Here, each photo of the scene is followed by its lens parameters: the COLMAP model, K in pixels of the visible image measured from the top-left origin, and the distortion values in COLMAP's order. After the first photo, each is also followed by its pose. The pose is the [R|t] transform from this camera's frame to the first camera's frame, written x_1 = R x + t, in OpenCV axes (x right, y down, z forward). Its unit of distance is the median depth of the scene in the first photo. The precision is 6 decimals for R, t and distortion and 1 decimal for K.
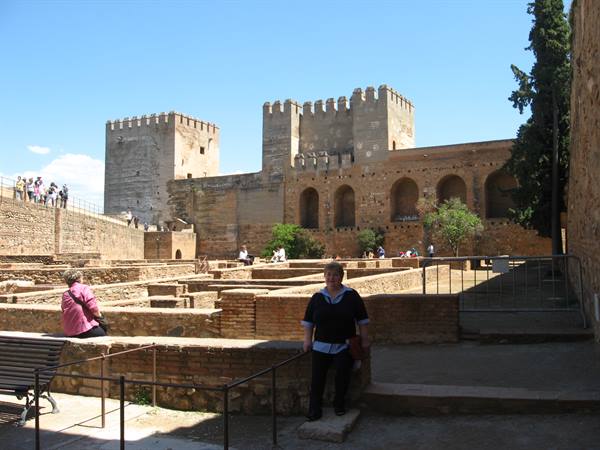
lens RADIAL K [[621.5, 0, 298.5], [0, 621.5, 225.4], [0, 0, 1]] dist [-0.104039, 0.000000]
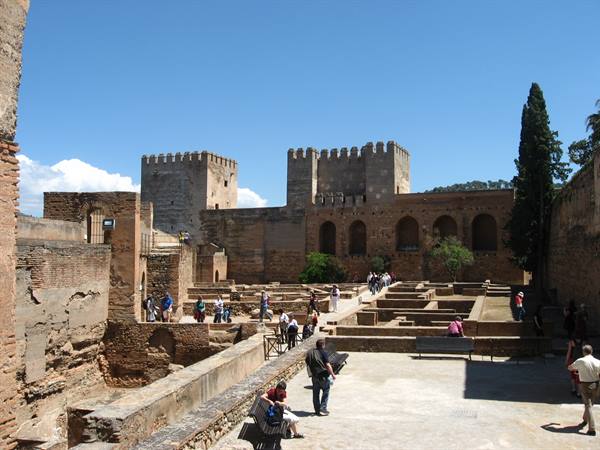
lens RADIAL K [[621.5, 0, 301.9], [0, 621.5, 224.6], [0, 0, 1]] dist [-0.104039, 0.000000]
pose [[0.995418, 0.018366, 0.093842, -0.143643], [-0.016998, 0.999738, -0.015362, -0.033301], [-0.094100, 0.013696, 0.995469, -0.208377]]
